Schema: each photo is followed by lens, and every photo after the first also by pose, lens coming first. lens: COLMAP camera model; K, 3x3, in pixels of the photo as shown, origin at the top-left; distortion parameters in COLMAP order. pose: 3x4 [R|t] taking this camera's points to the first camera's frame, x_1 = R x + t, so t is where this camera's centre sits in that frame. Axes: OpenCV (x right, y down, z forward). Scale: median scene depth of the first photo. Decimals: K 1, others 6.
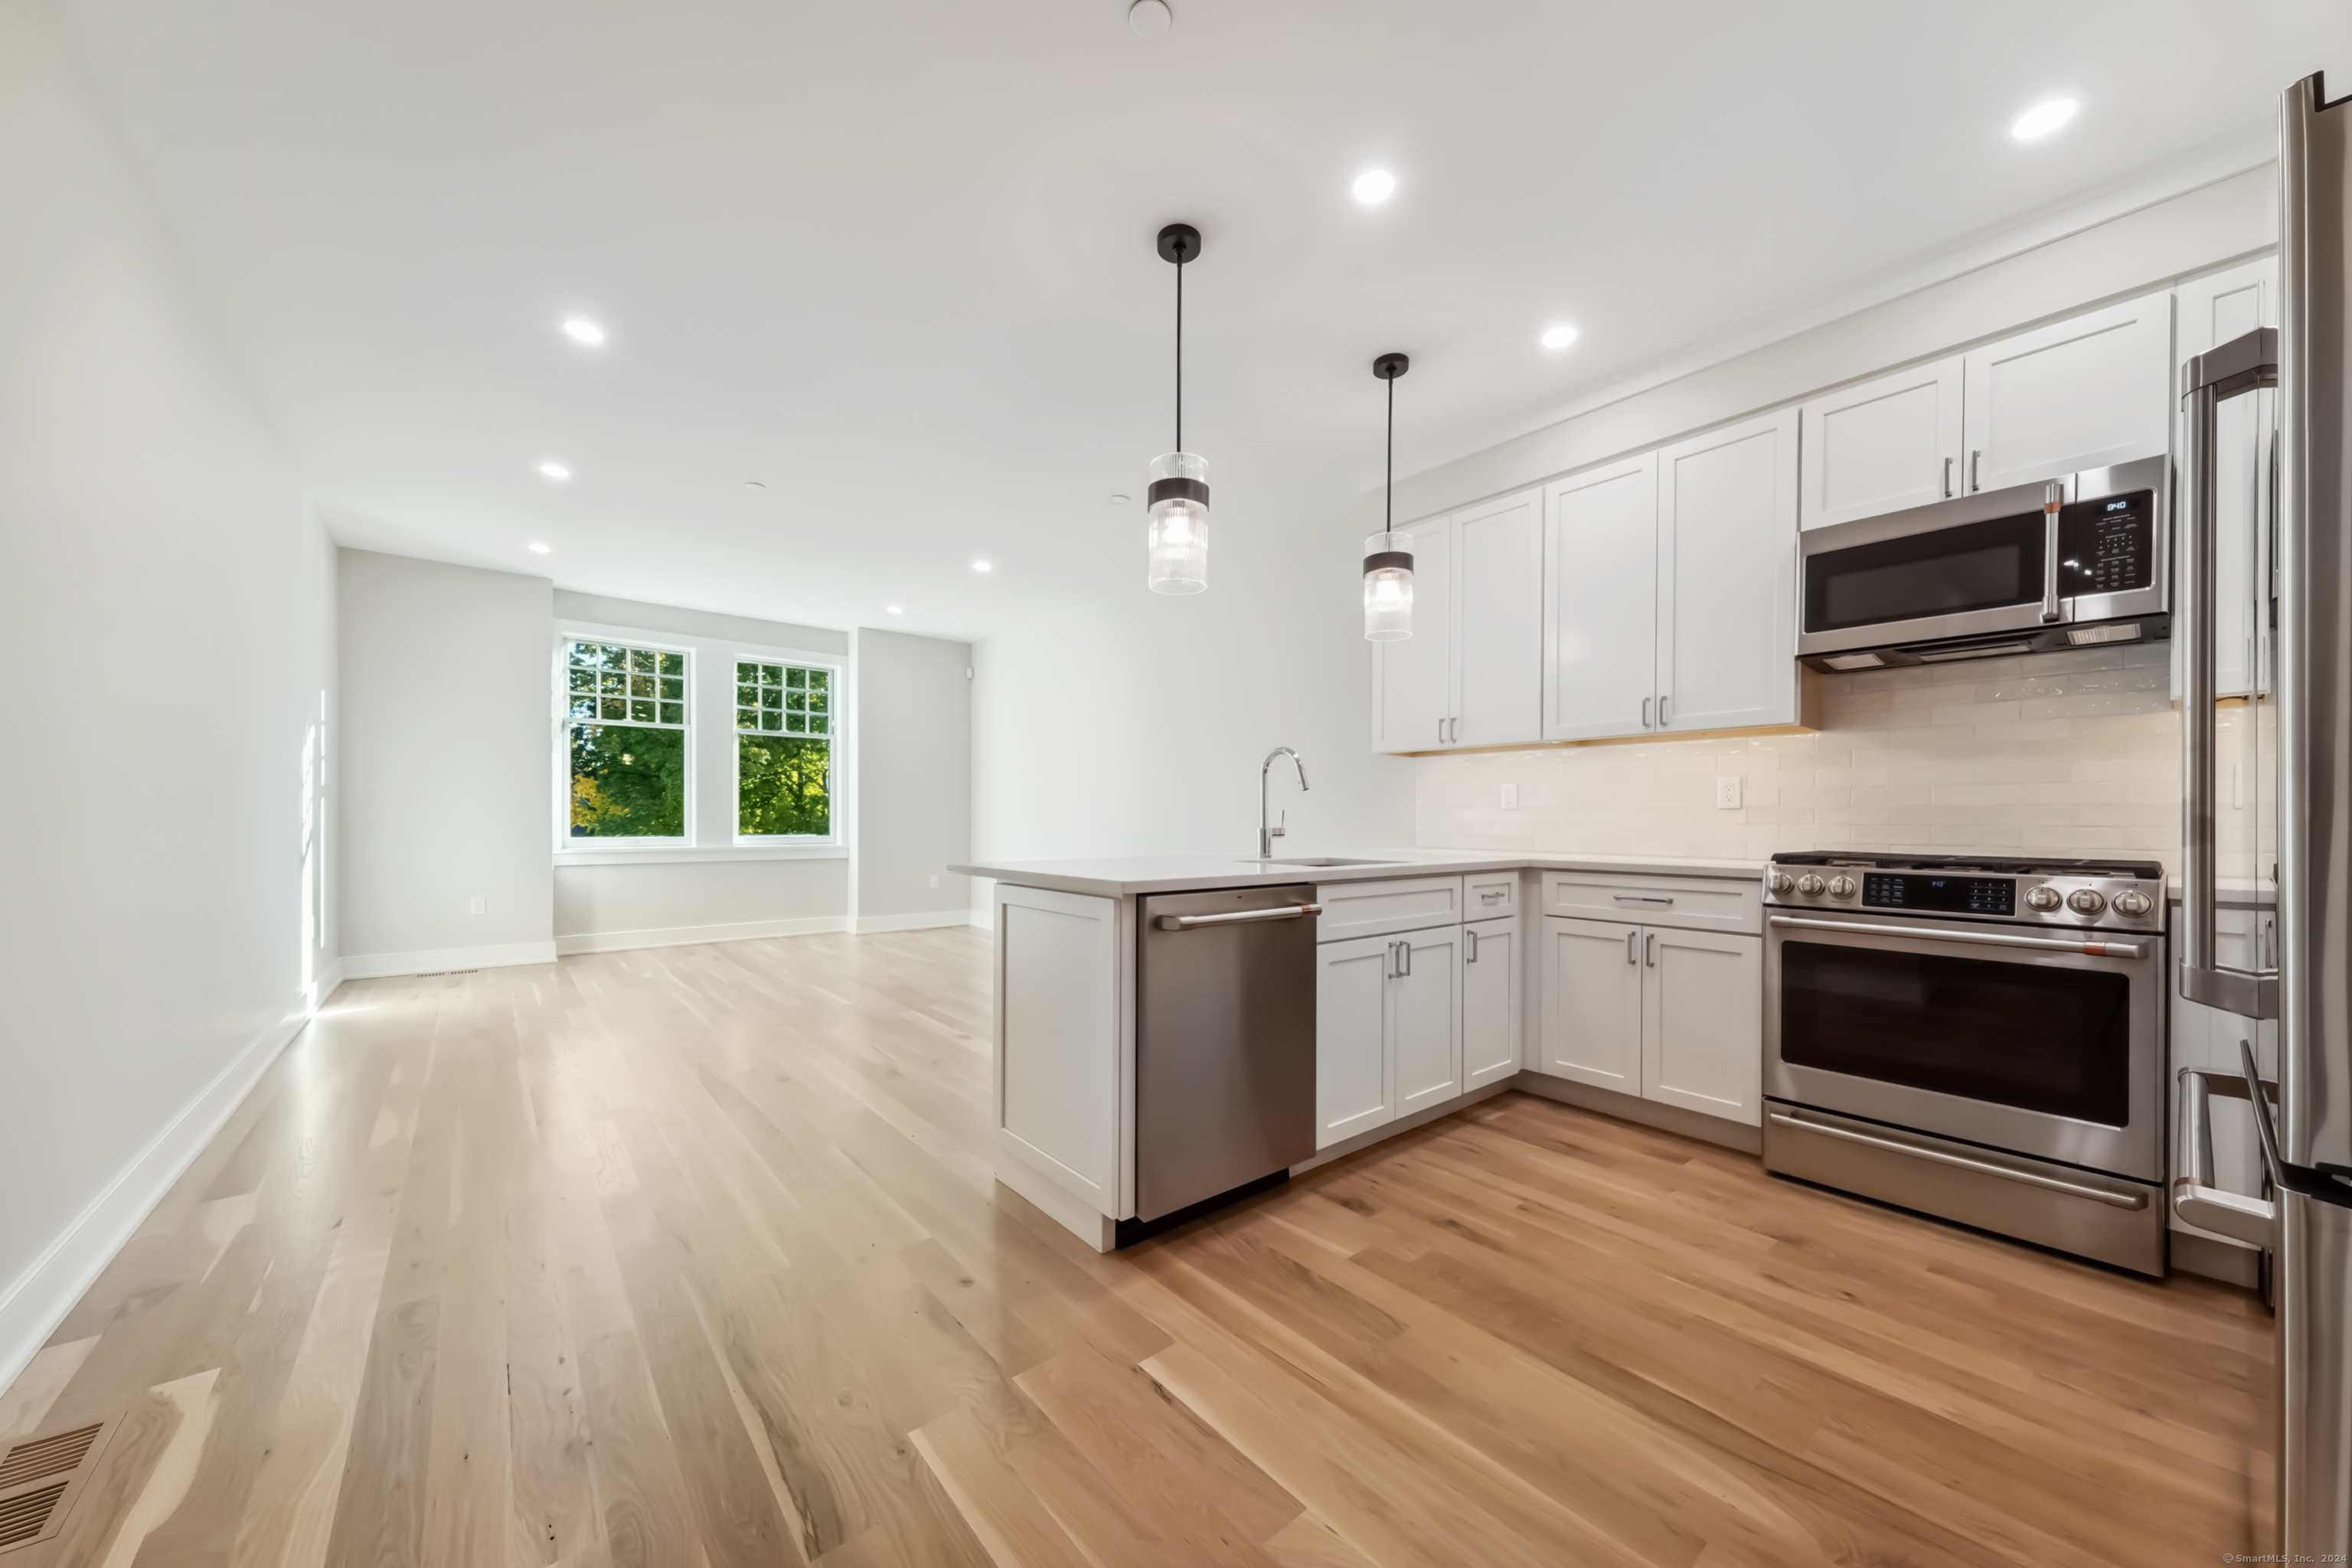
lens RADIAL K [[824.8, 0, 1170.0], [0, 824.8, 820.5], [0, 0, 1]] dist [0.013099, -0.000997]
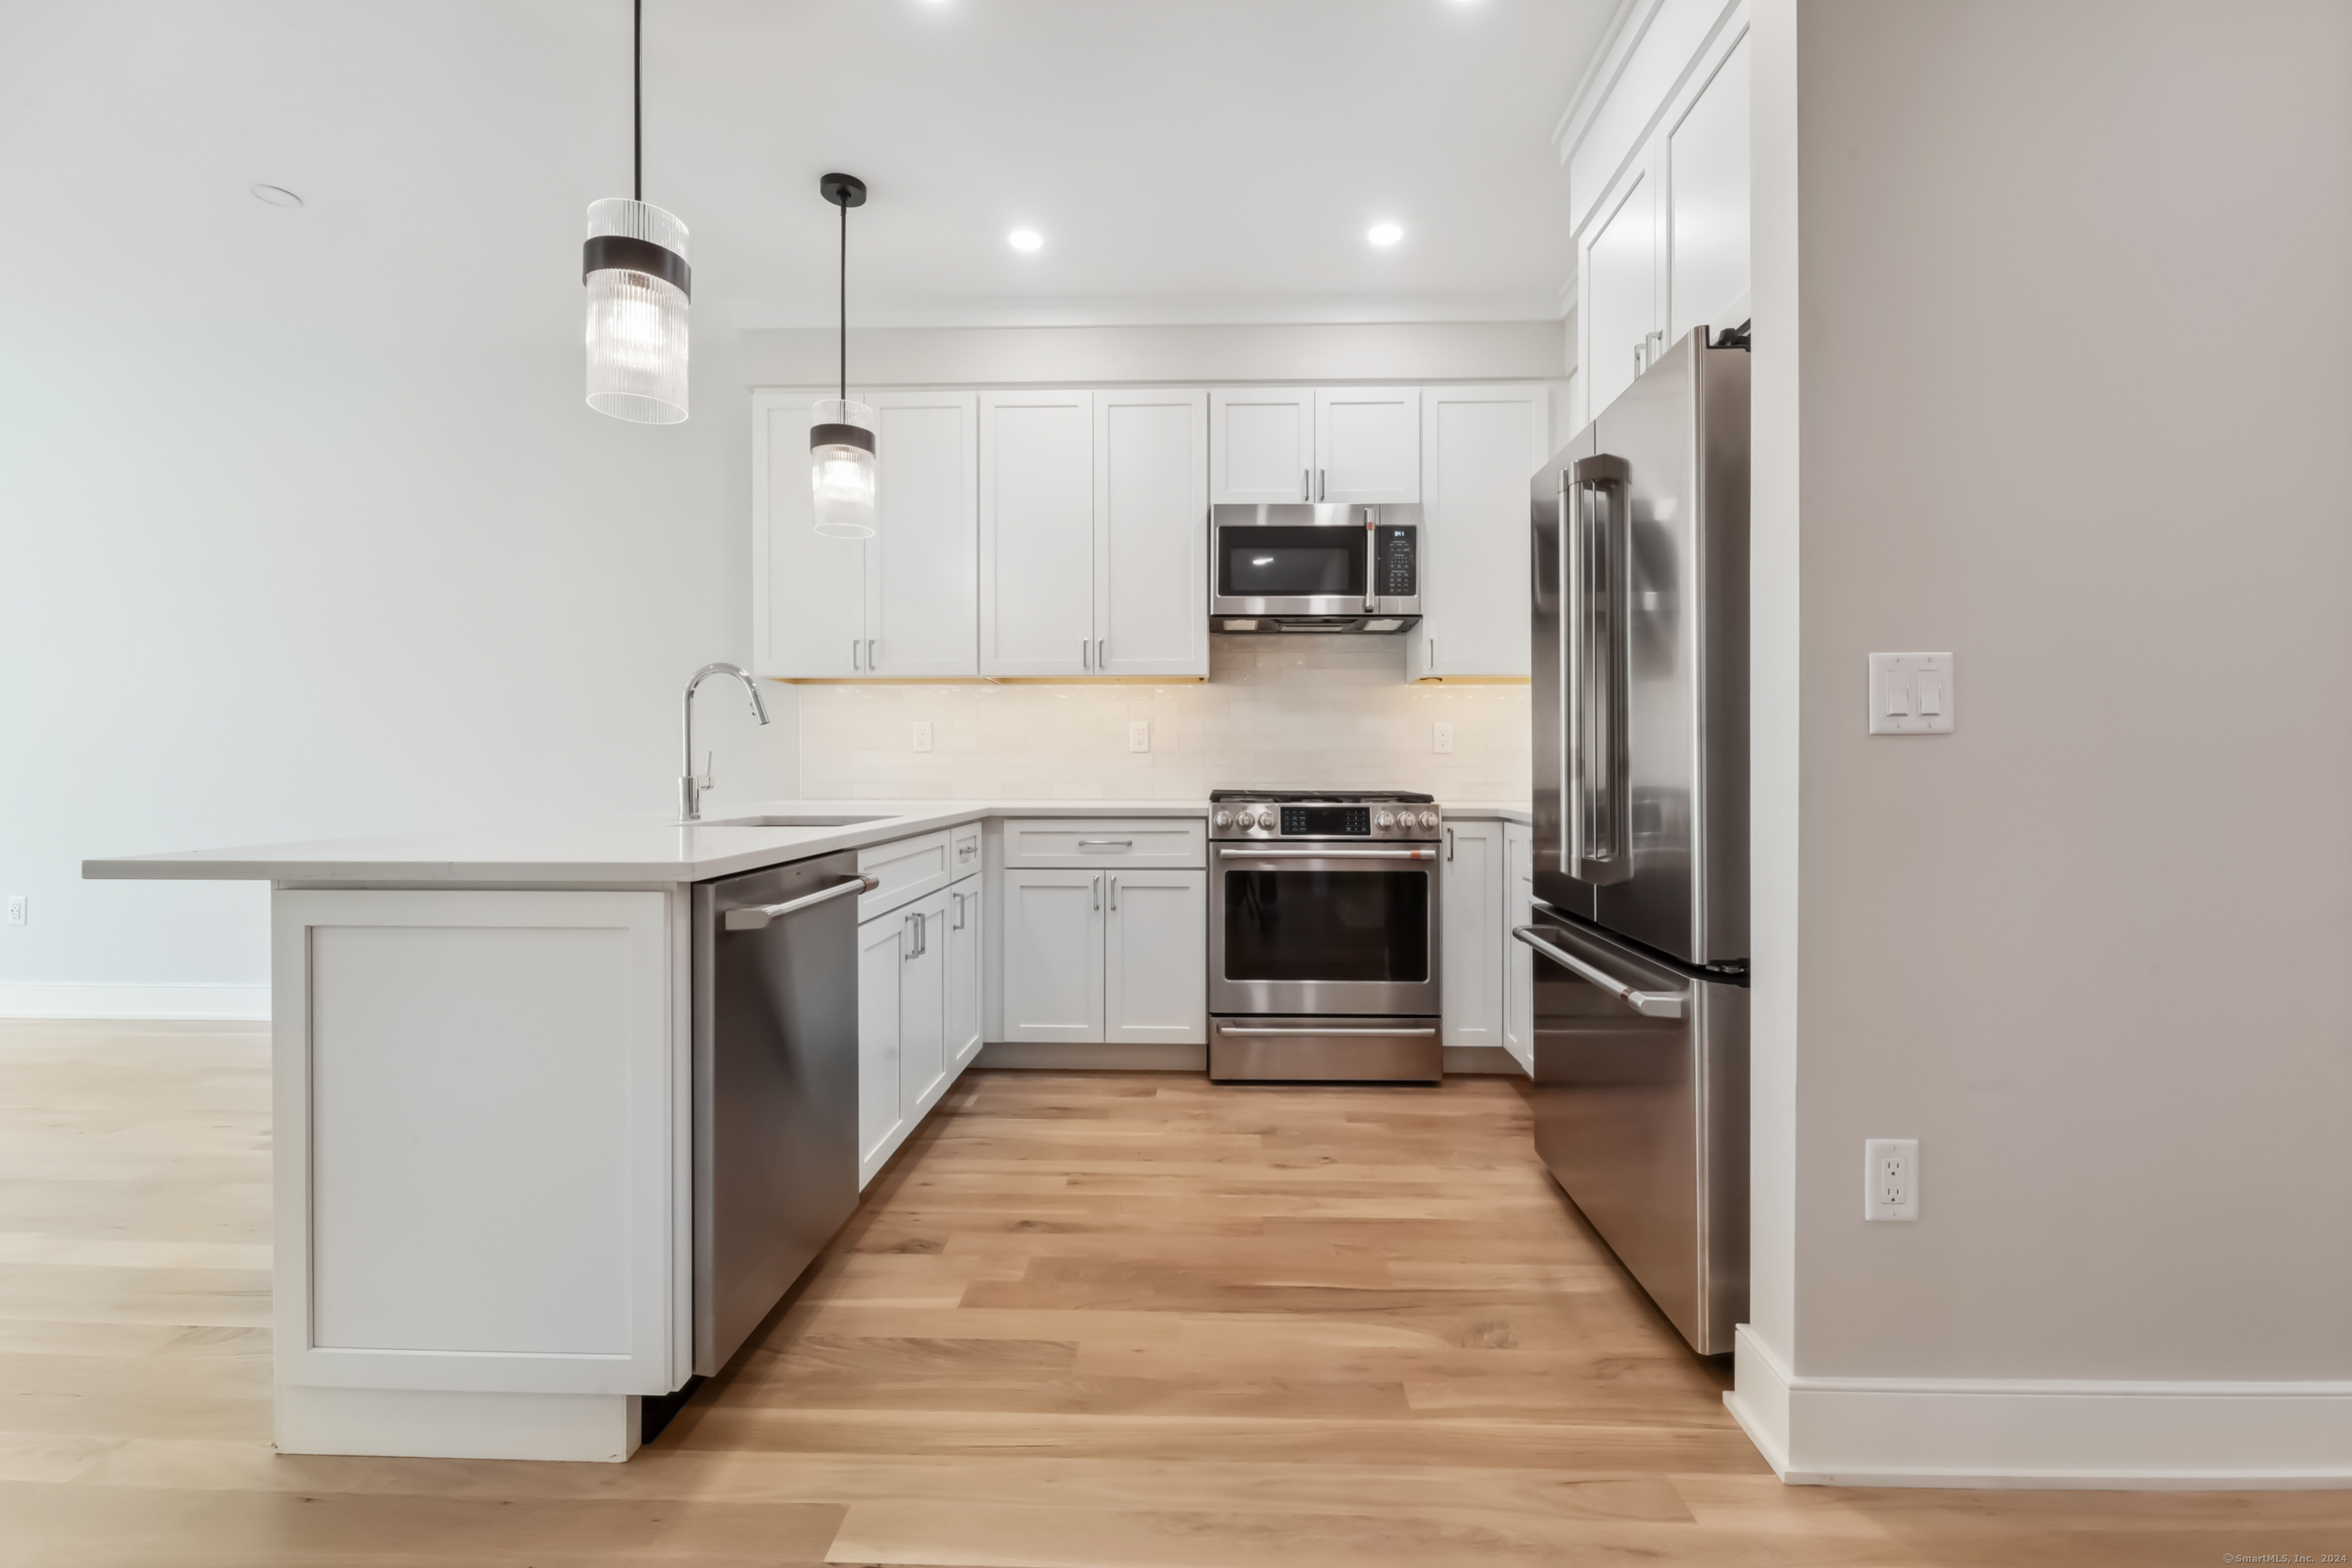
lens RADIAL K [[1003.5, 0, 1182.8], [0, 1003.5, 770.6], [0, 0, 1]] dist [-0.000082, 0.000038]
pose [[0.661144, -0.009845, 0.750194, -0.250419], [0.004673, 0.999949, 0.009005, -0.001761], [-0.750244, -0.002448, 0.661156, 0.127273]]
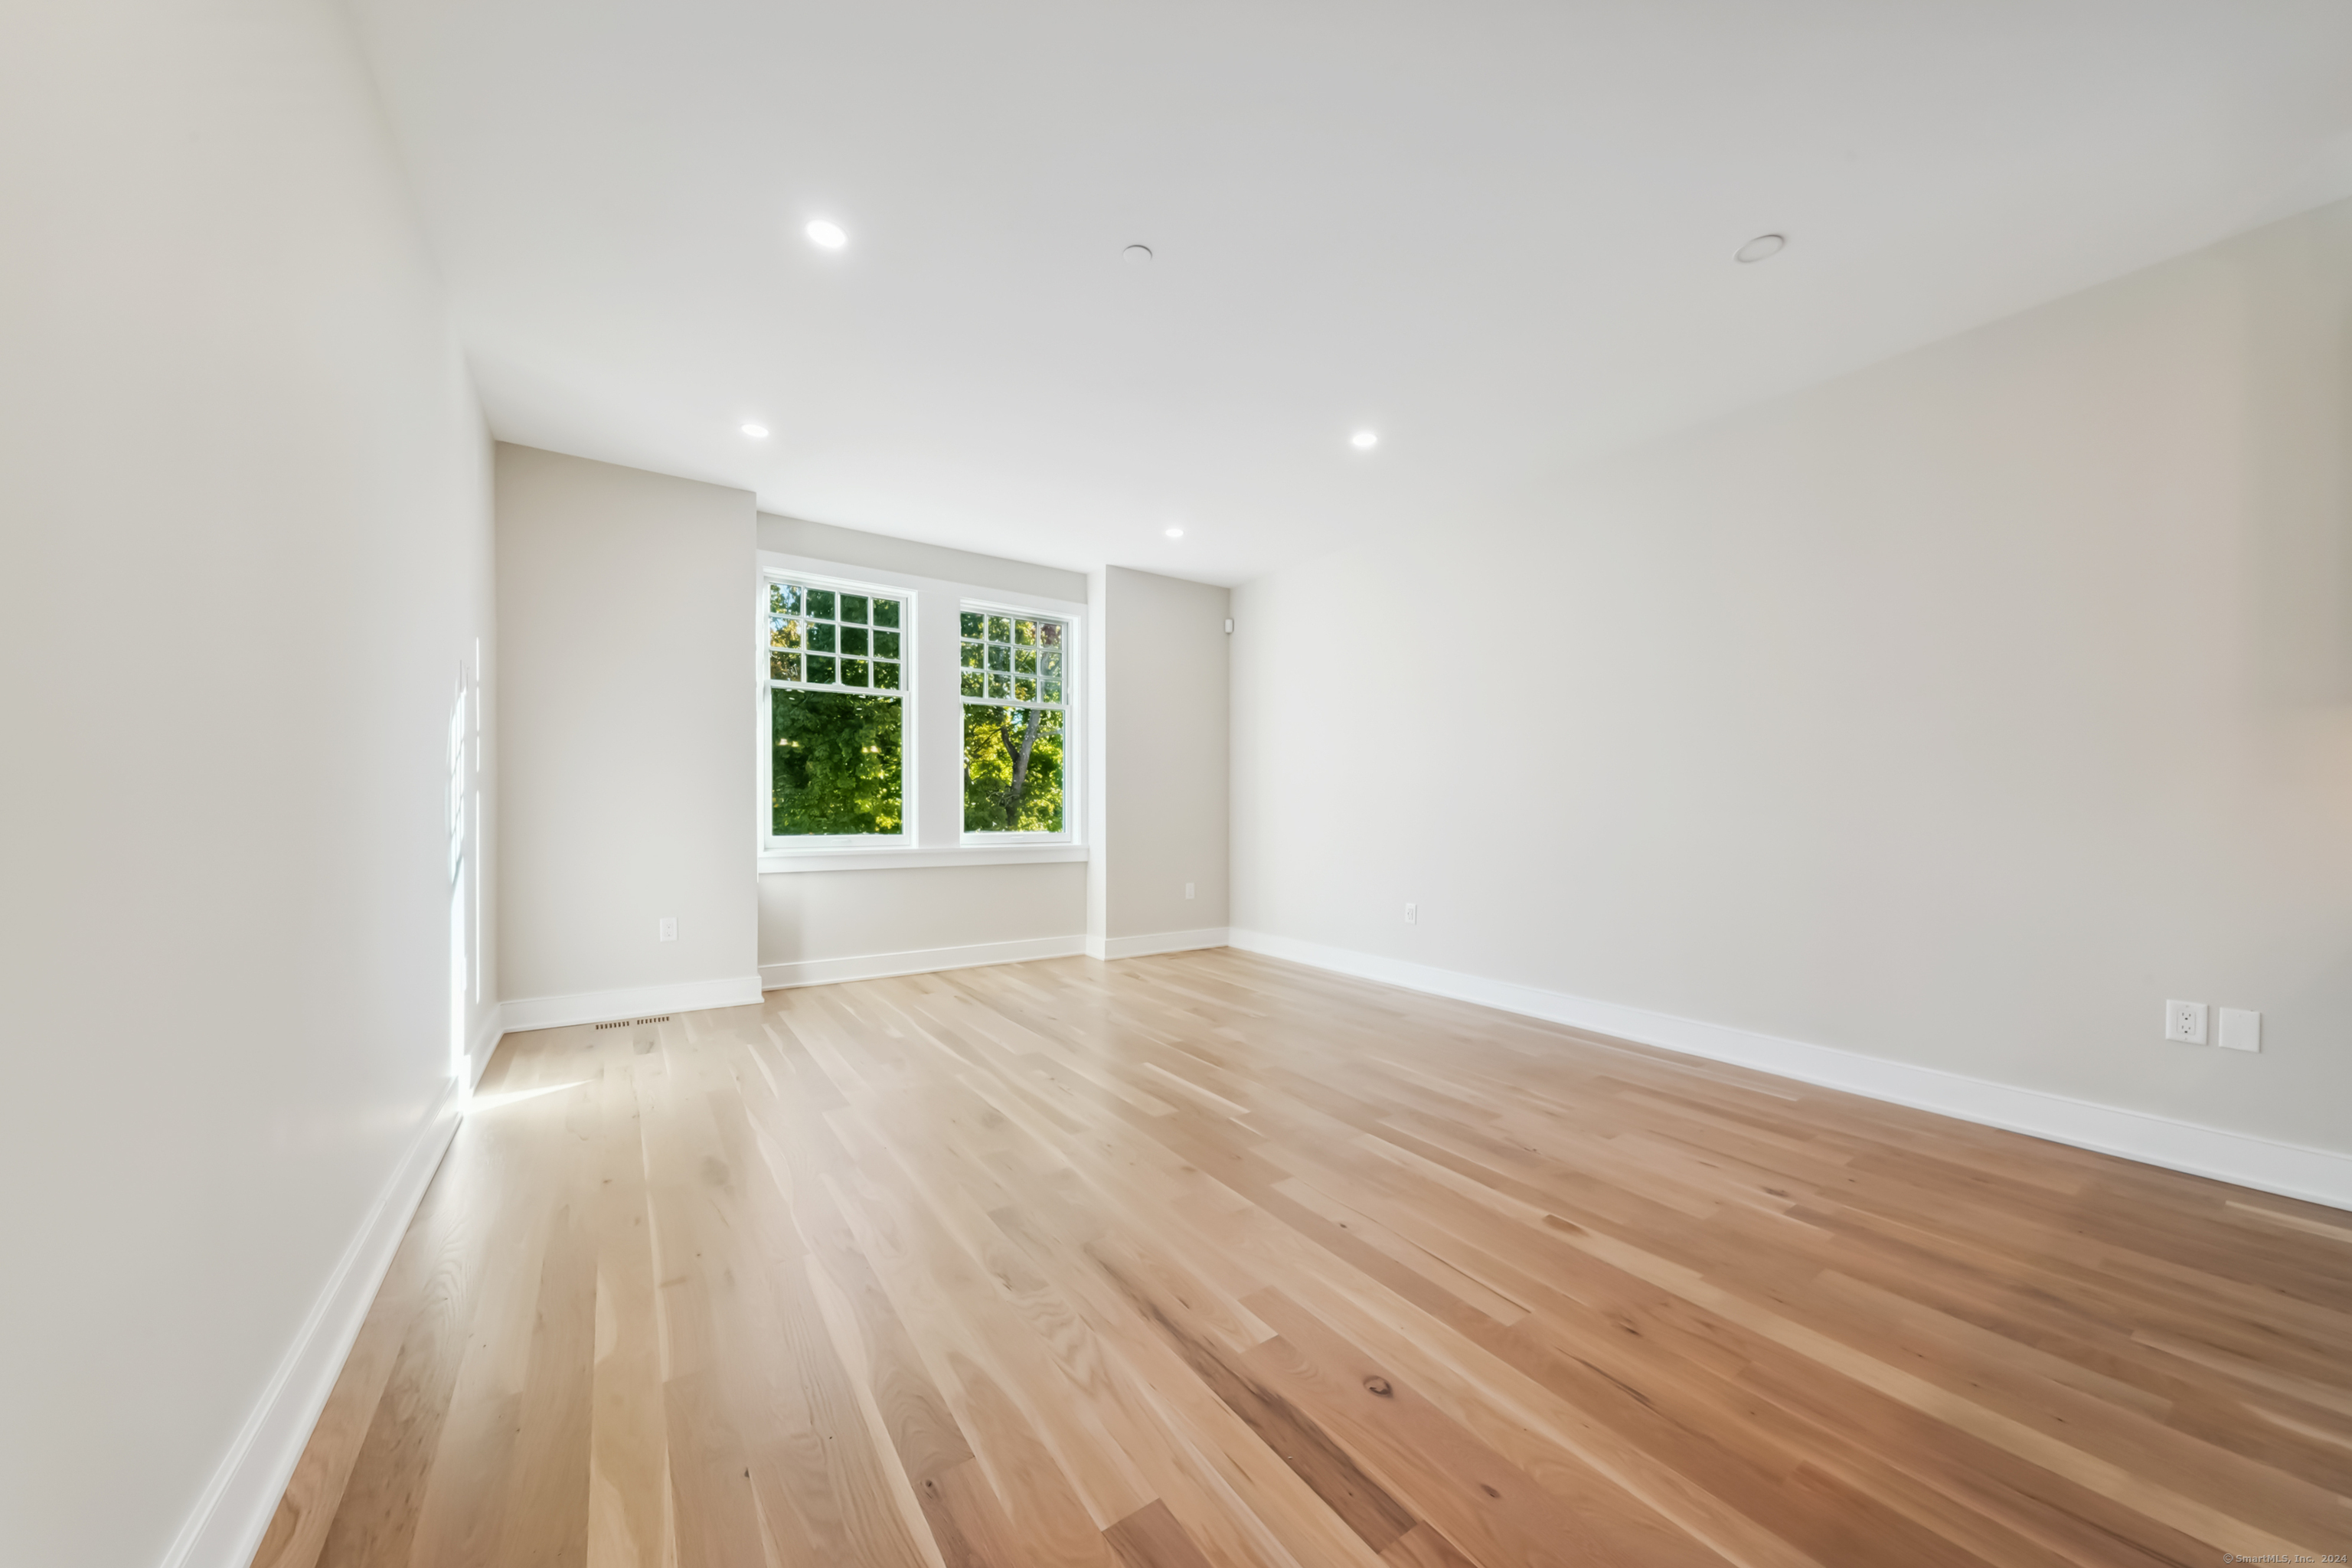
lens RADIAL K [[824.8, 0, 1184.3], [0, 824.8, 809.5], [0, 0, 1]] dist [0.013099, -0.000997]
pose [[0.996319, -0.001200, -0.085710, -0.596414], [0.001349, 0.999998, 0.001685, -0.012042], [0.085708, -0.001795, 0.996319, 0.580782]]
